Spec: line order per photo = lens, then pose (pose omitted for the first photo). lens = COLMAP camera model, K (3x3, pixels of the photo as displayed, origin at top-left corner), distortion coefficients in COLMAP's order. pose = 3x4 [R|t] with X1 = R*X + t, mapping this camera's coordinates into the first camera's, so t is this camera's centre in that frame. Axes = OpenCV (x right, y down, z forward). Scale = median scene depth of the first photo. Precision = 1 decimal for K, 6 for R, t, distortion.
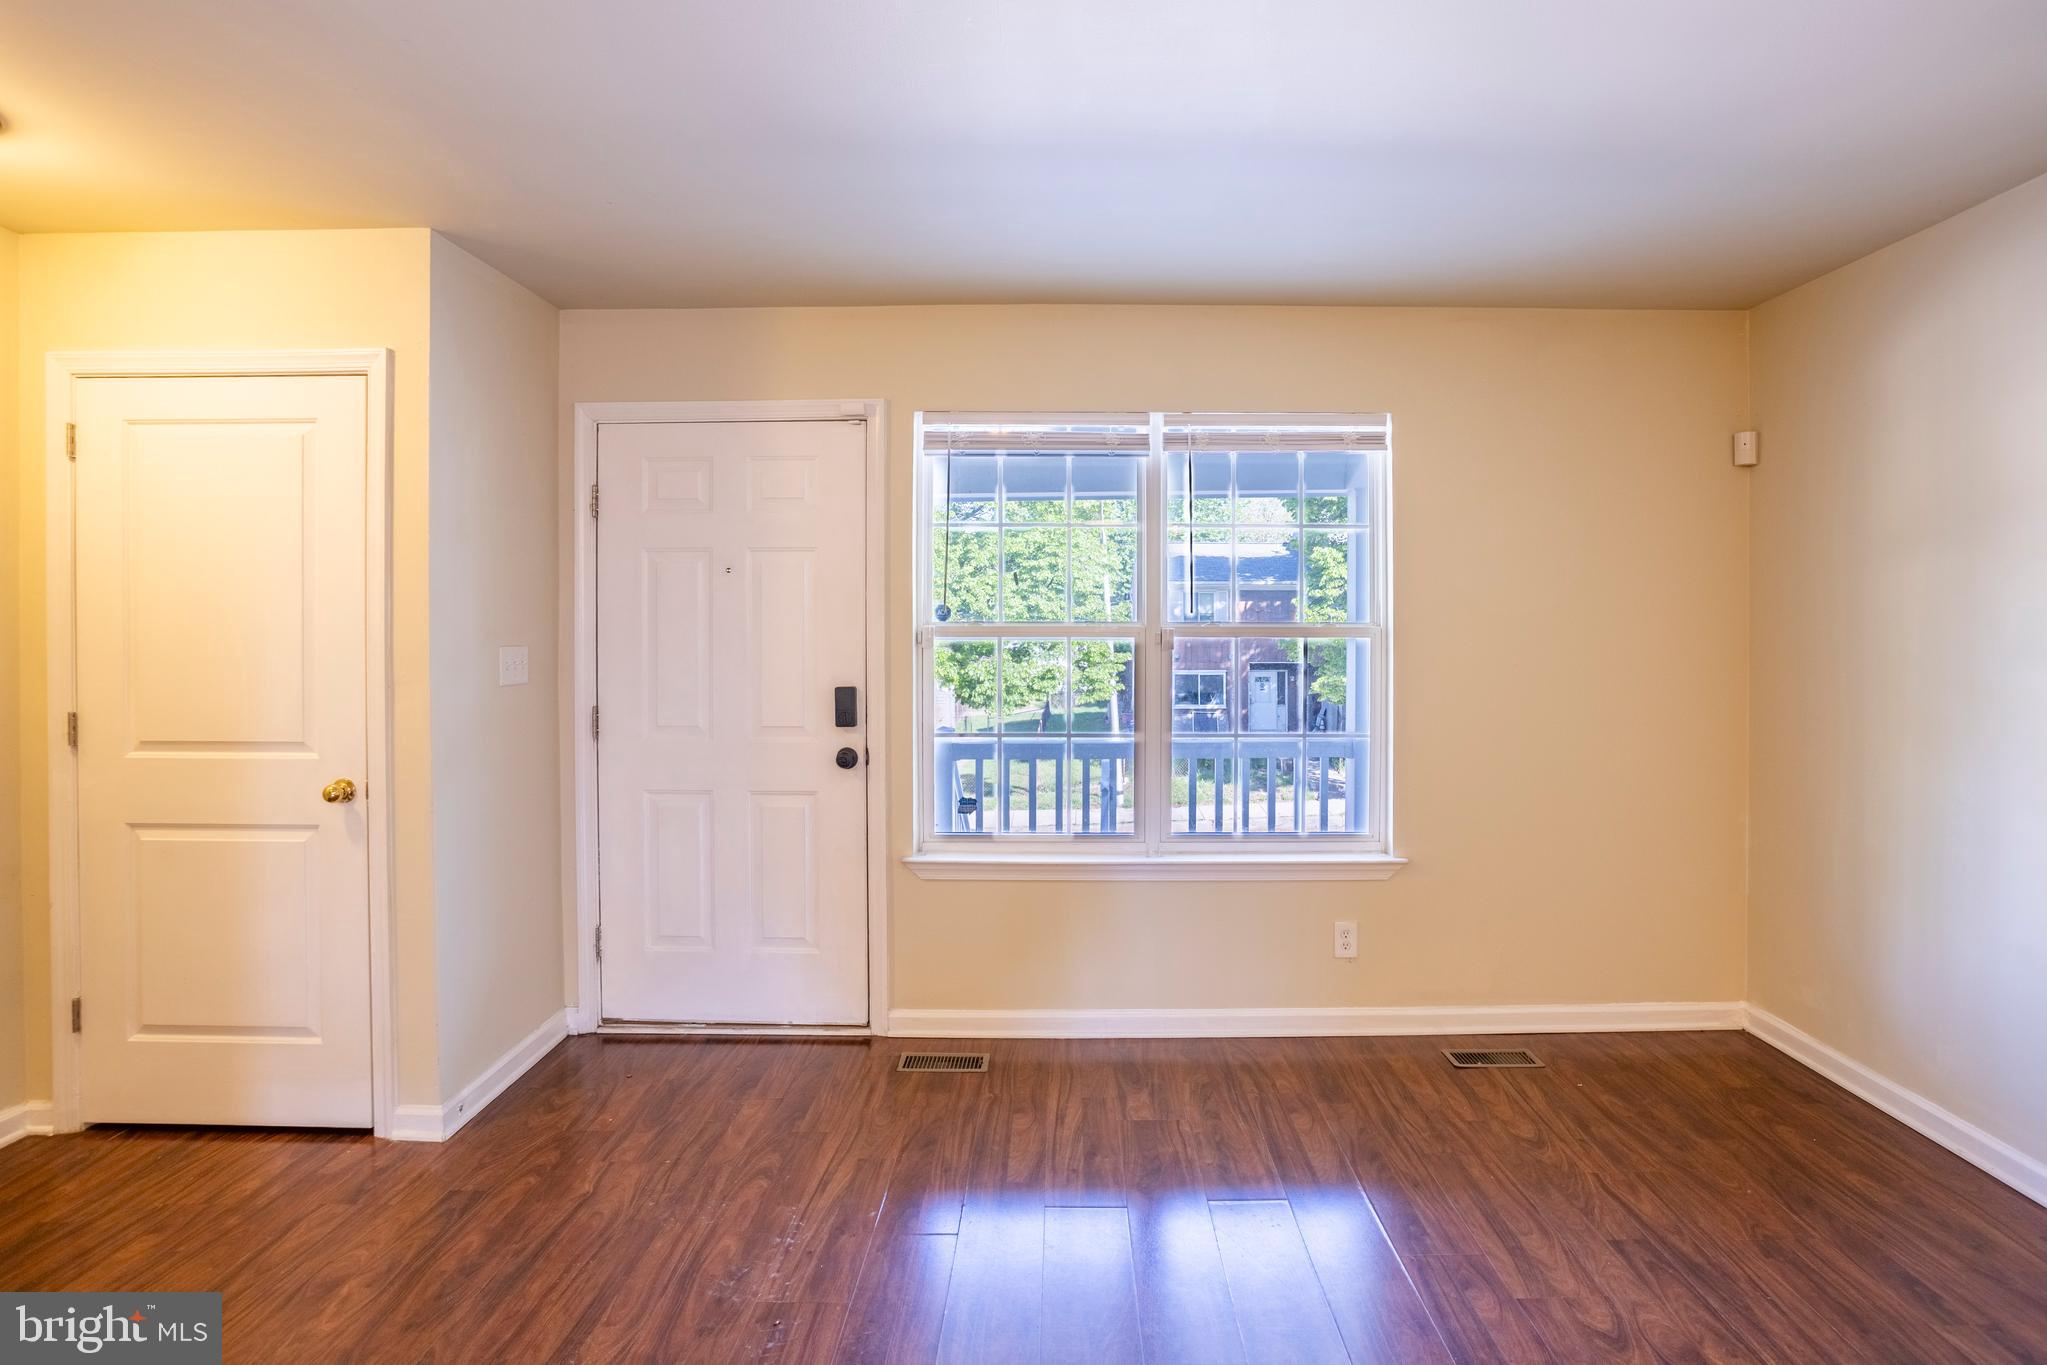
lens RADIAL K [[1030.6, 0, 1080.3], [0, 1030.6, 624.6], [0, 0, 1]] dist [-0.055915, 0.021693]
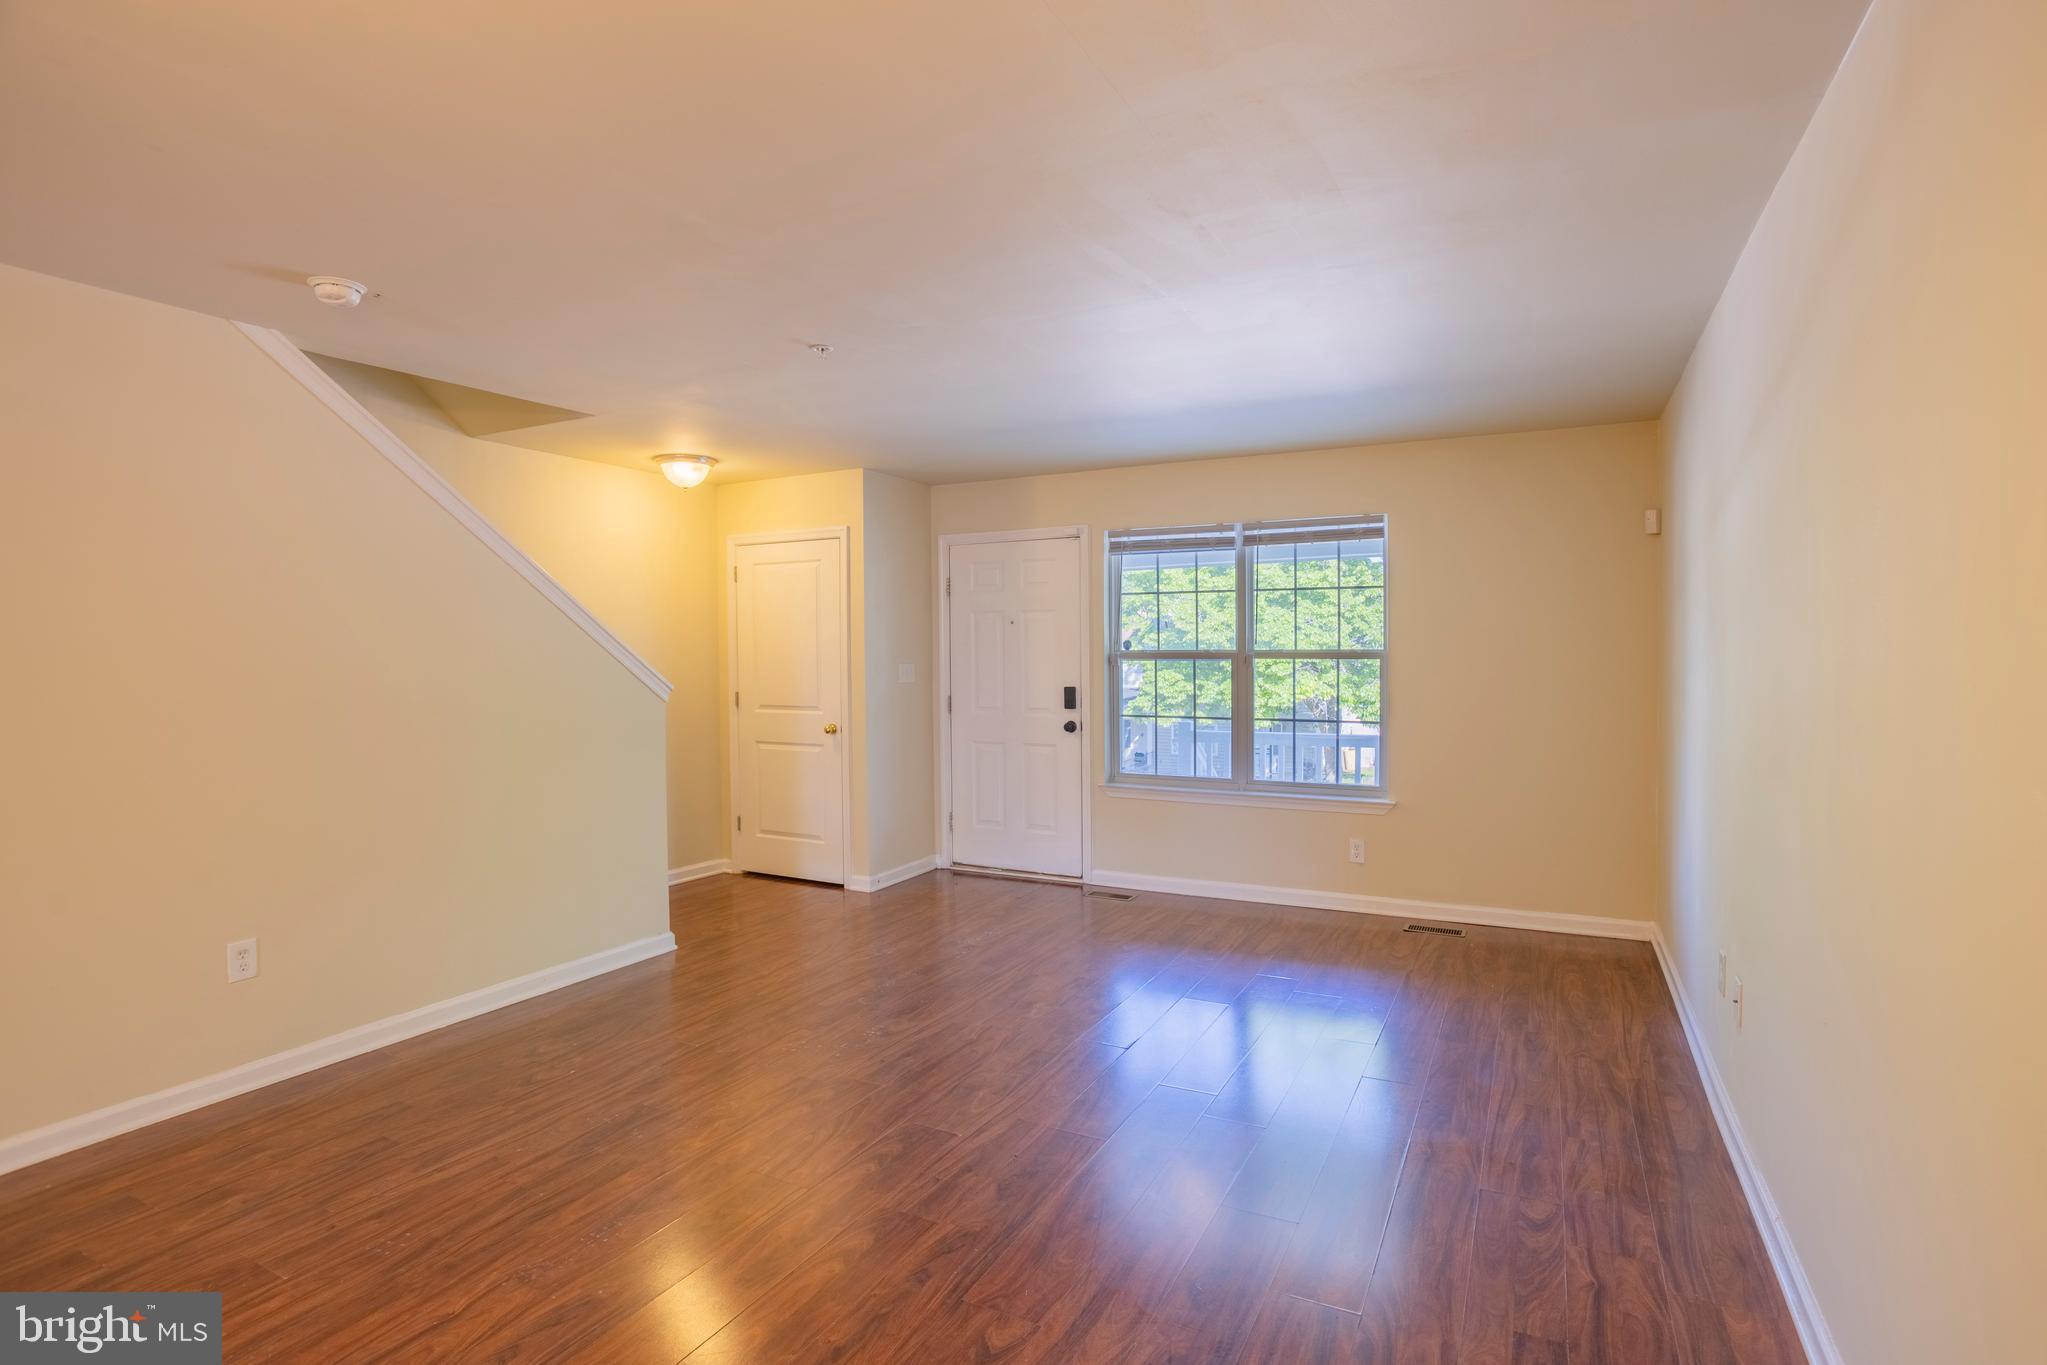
lens RADIAL K [[983.3, 0, 1066.2], [0, 983.3, 663.9], [0, 0, 1]] dist [-0.067033, 0.025084]
pose [[0.899075, 0.001213, -0.437793, 0.517314], [0.005013, 0.999902, 0.013065, -0.001579], [0.437766, -0.013941, 0.898981, -0.544246]]
